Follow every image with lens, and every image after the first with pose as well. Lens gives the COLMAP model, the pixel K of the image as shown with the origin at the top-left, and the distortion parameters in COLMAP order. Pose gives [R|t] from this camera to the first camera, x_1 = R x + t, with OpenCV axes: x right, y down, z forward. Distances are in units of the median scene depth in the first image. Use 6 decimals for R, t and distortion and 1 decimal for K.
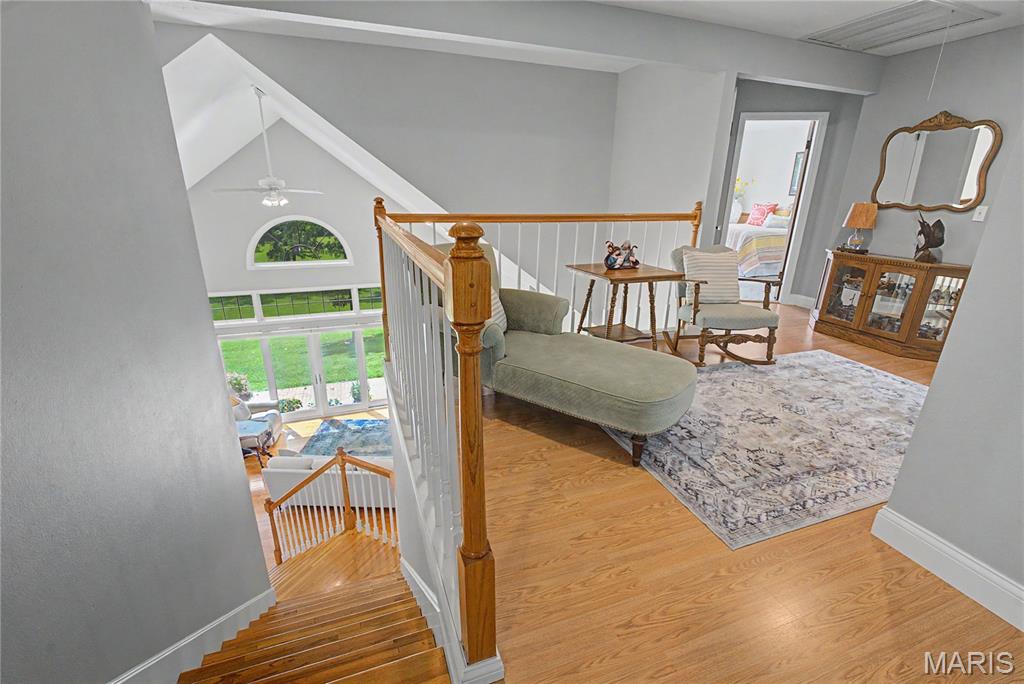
lens RADIAL K [[446.3, 0, 512.0], [0, 446.3, 342.0], [0, 0, 1]] dist [0.001263, 0.000056]
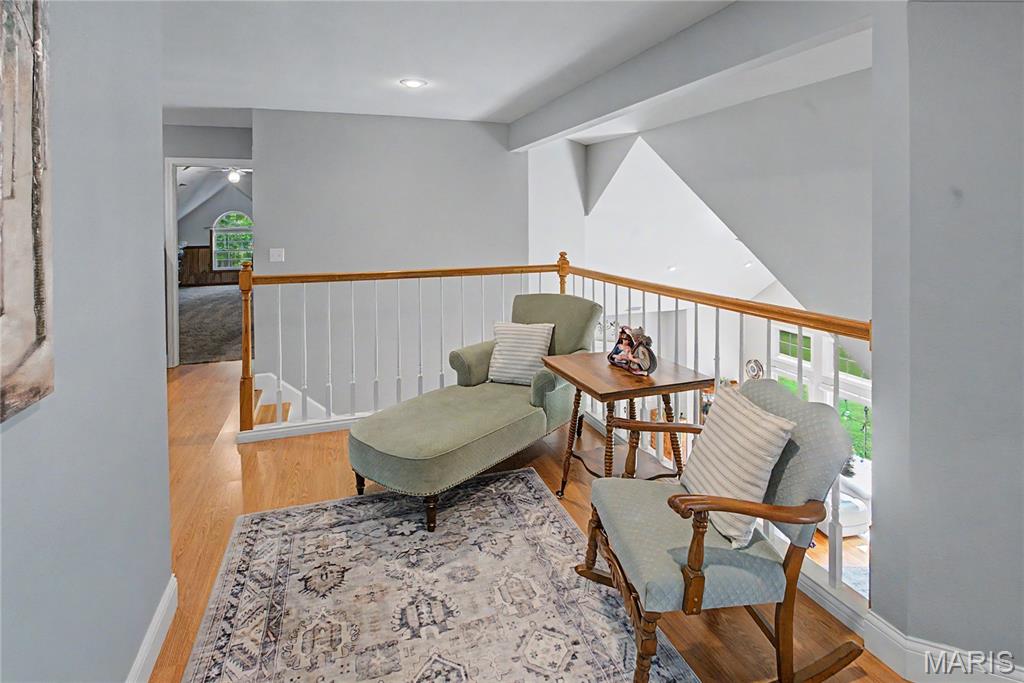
lens RADIAL K [[446.3, 0, 512.0], [0, 446.3, 341.5], [0, 0, 1]] dist [0.001263, 0.000056]
pose [[0.038465, 0.231790, -0.972005, 1.243773], [-0.319297, 0.924581, 0.207846, -0.425205], [0.946874, 0.302363, 0.109573, 1.058980]]
